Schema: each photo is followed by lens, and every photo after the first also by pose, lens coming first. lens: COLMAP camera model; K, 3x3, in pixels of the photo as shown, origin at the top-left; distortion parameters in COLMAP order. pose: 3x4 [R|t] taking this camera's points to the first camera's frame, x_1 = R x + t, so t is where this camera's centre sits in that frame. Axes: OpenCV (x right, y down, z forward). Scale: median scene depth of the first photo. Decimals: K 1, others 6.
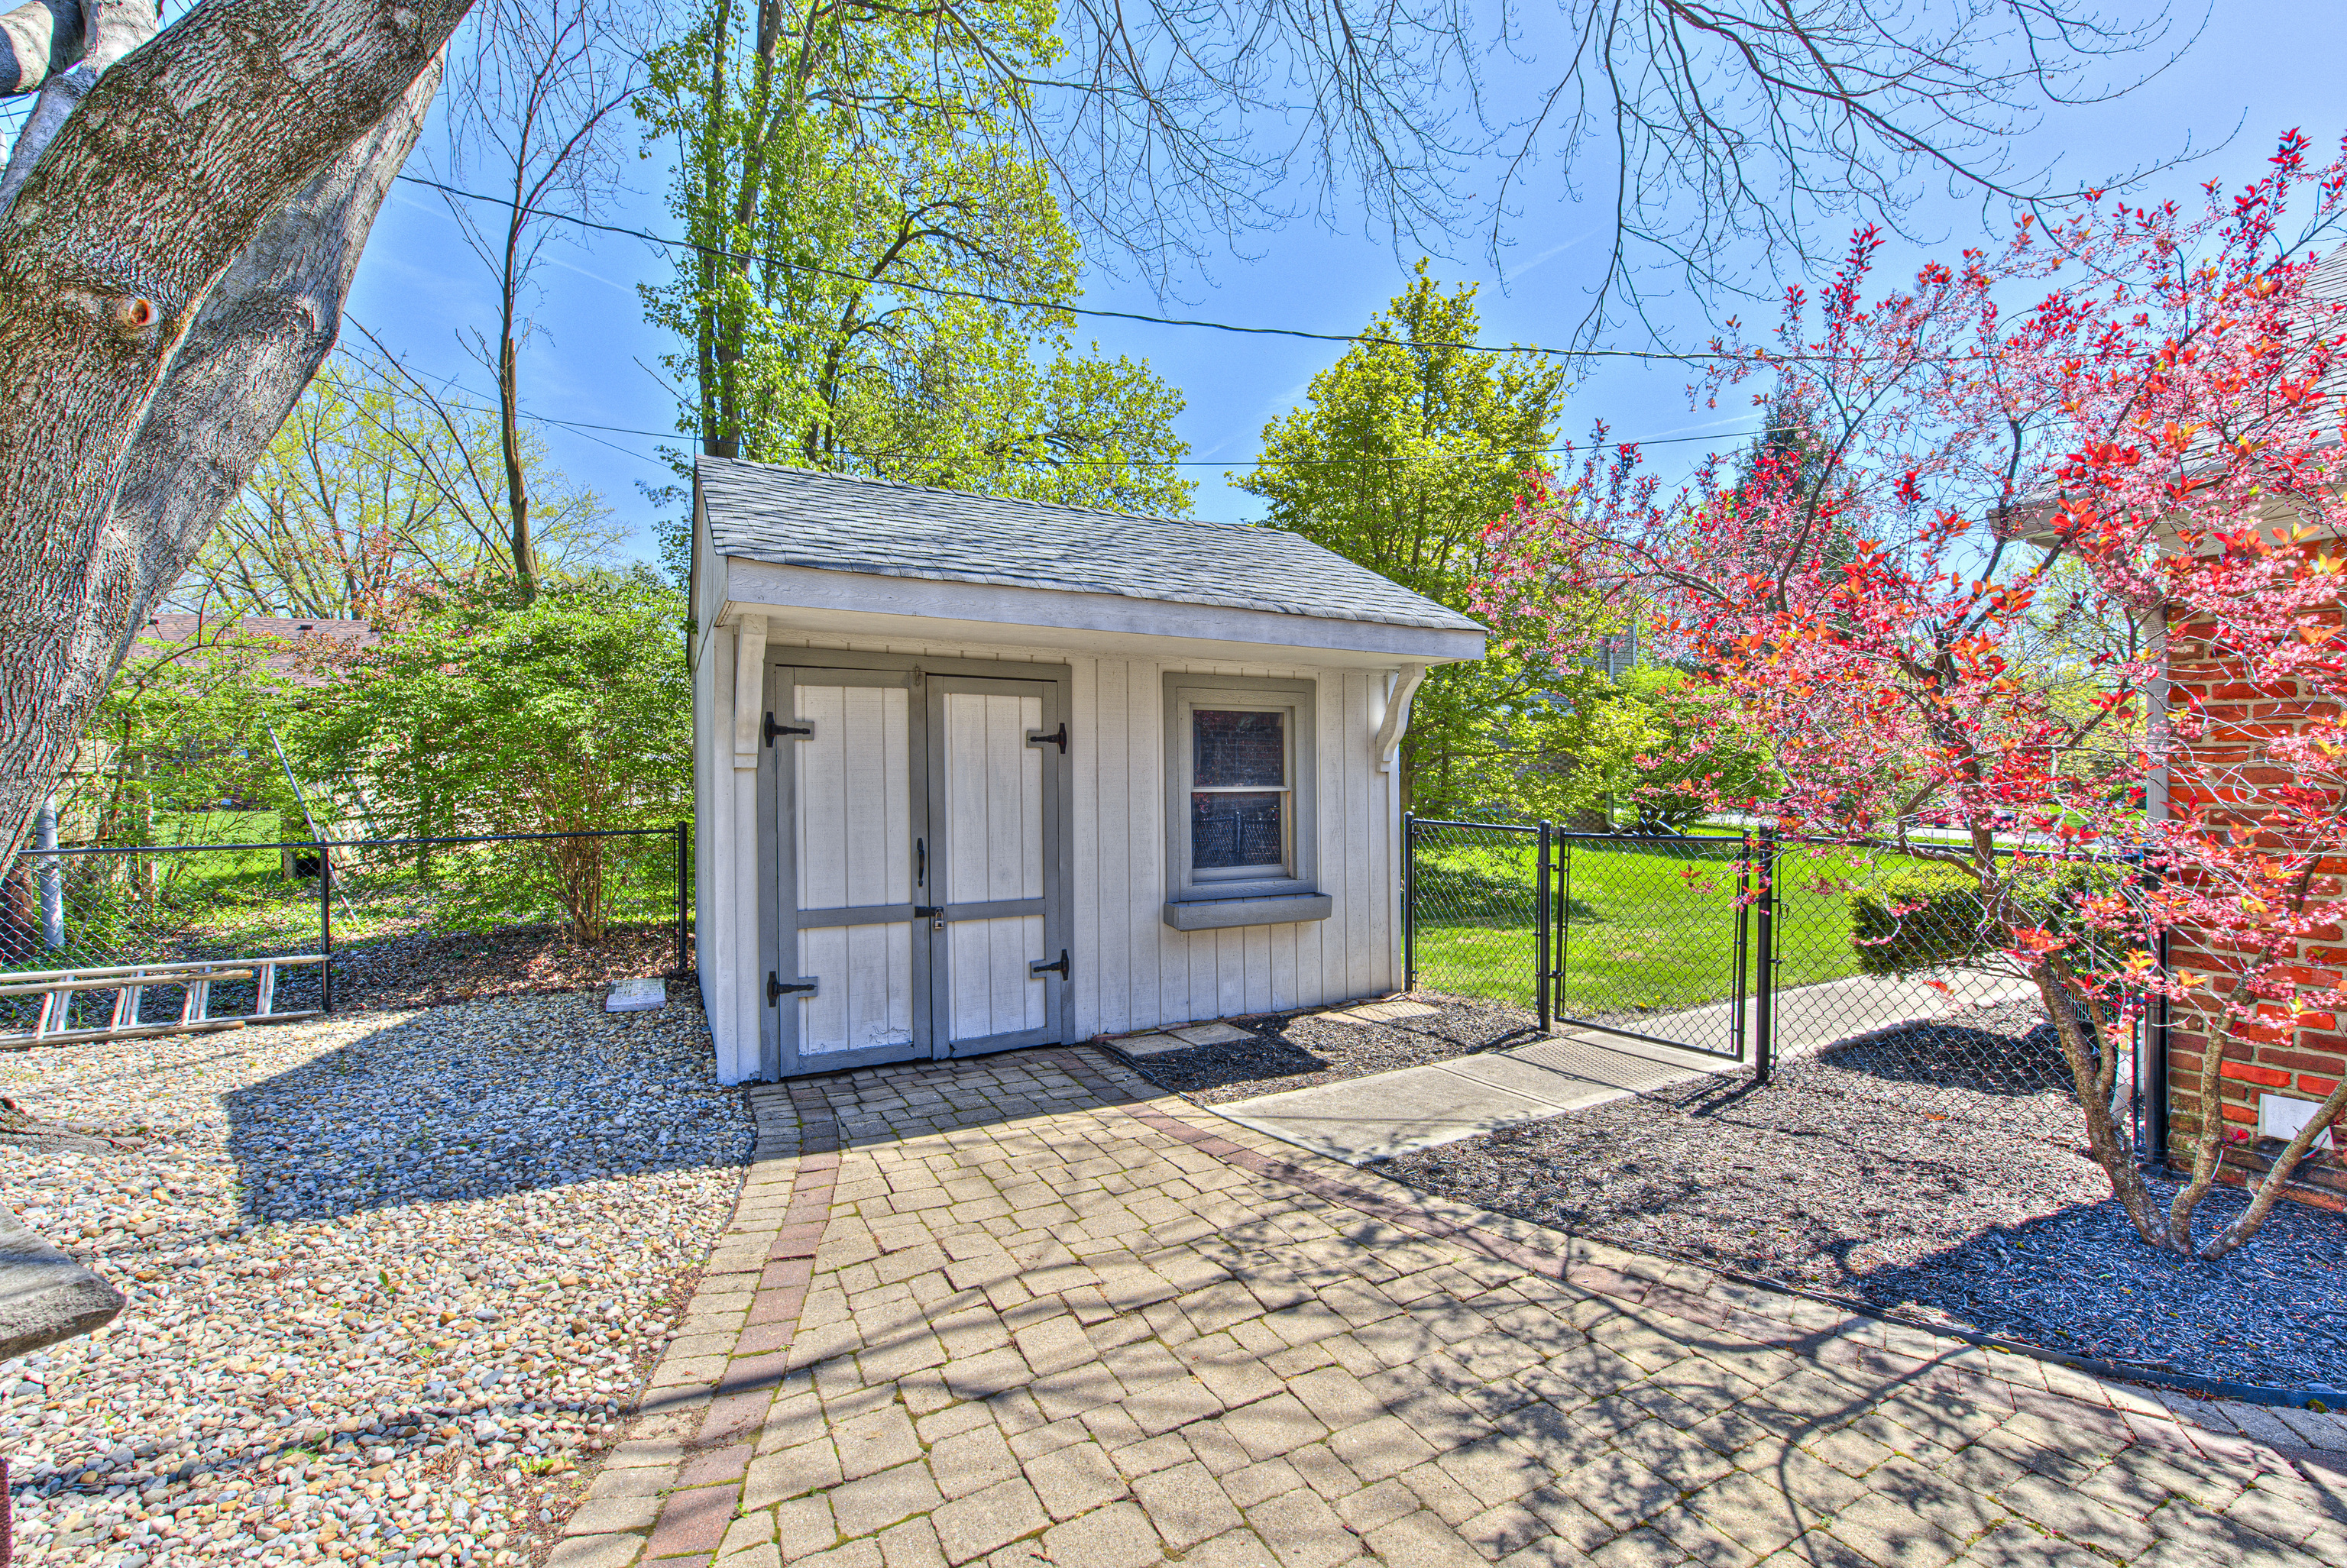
lens RADIAL K [[994.4, 0, 1173.5], [0, 994.4, 784.0], [0, 0, 1]] dist [-0.000628, -0.000267]
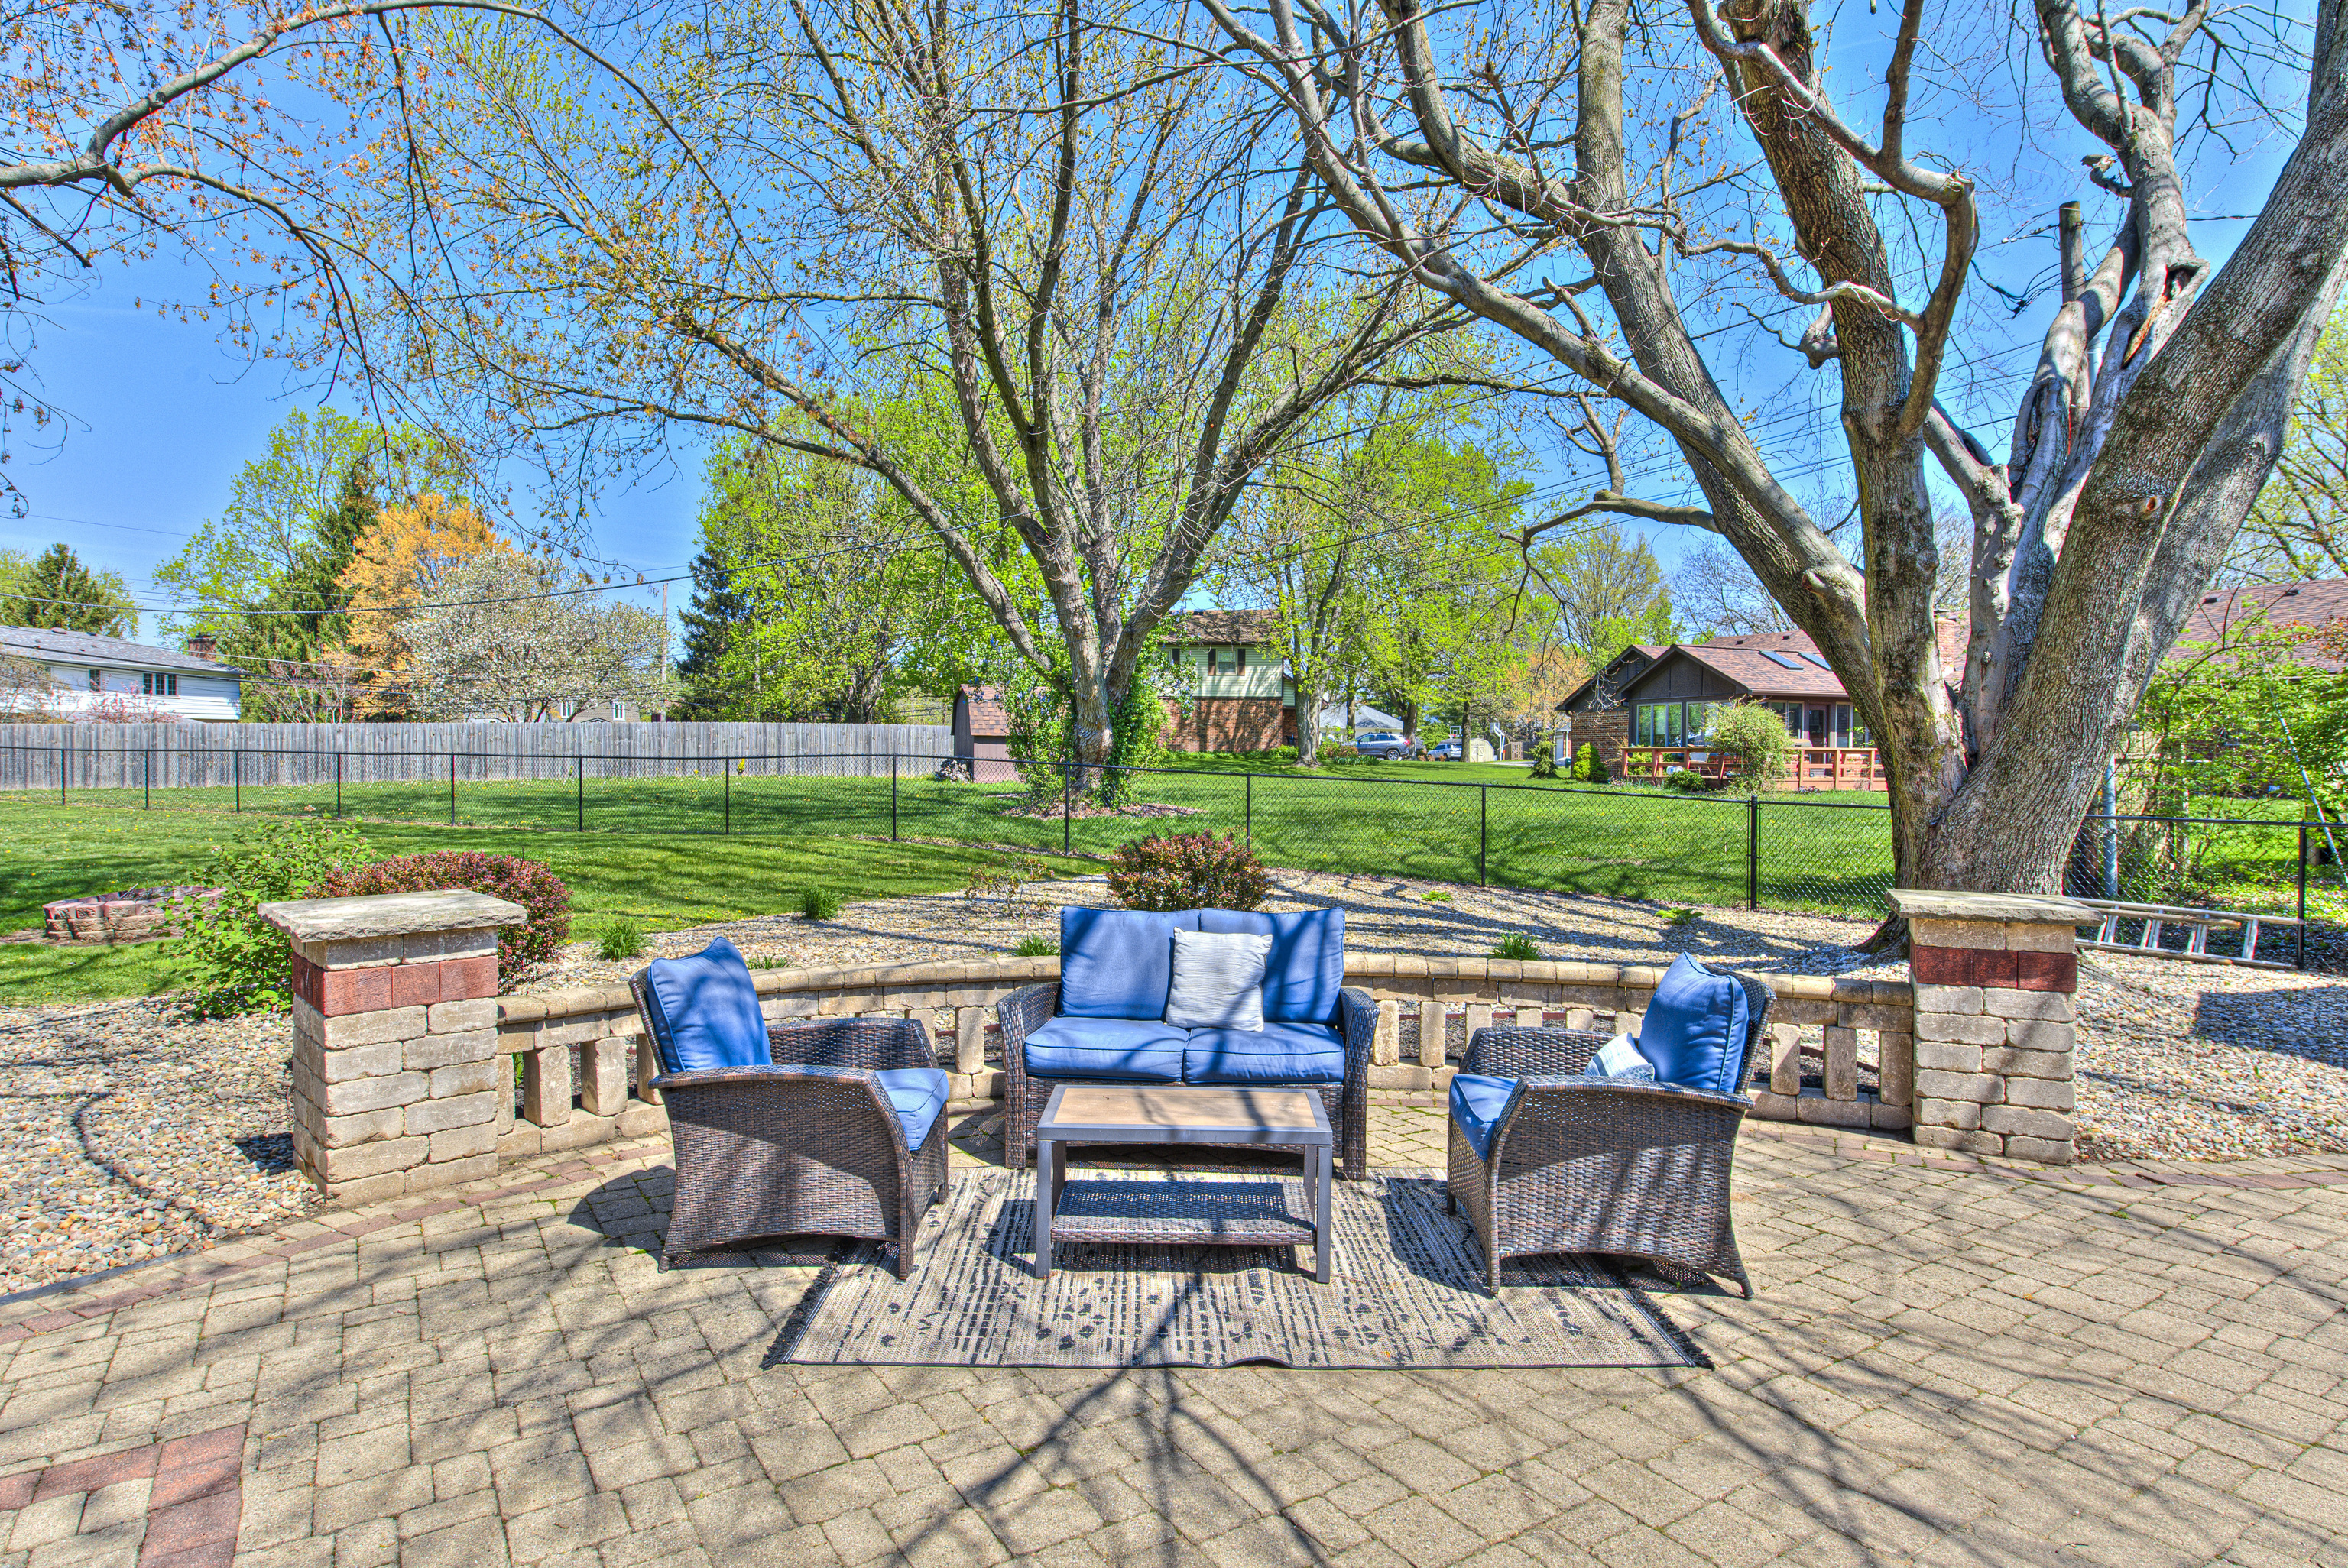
lens RADIAL K [[1275.5, 0, 1166.9], [0, 1275.5, 779.0], [0, 0, 1]] dist [-0.003279, -0.000896]
pose [[0.079031, 0.021246, -0.996646, 0.593888], [-0.013492, 0.999704, 0.020242, -0.004349], [0.996781, 0.011847, 0.079294, -0.501998]]
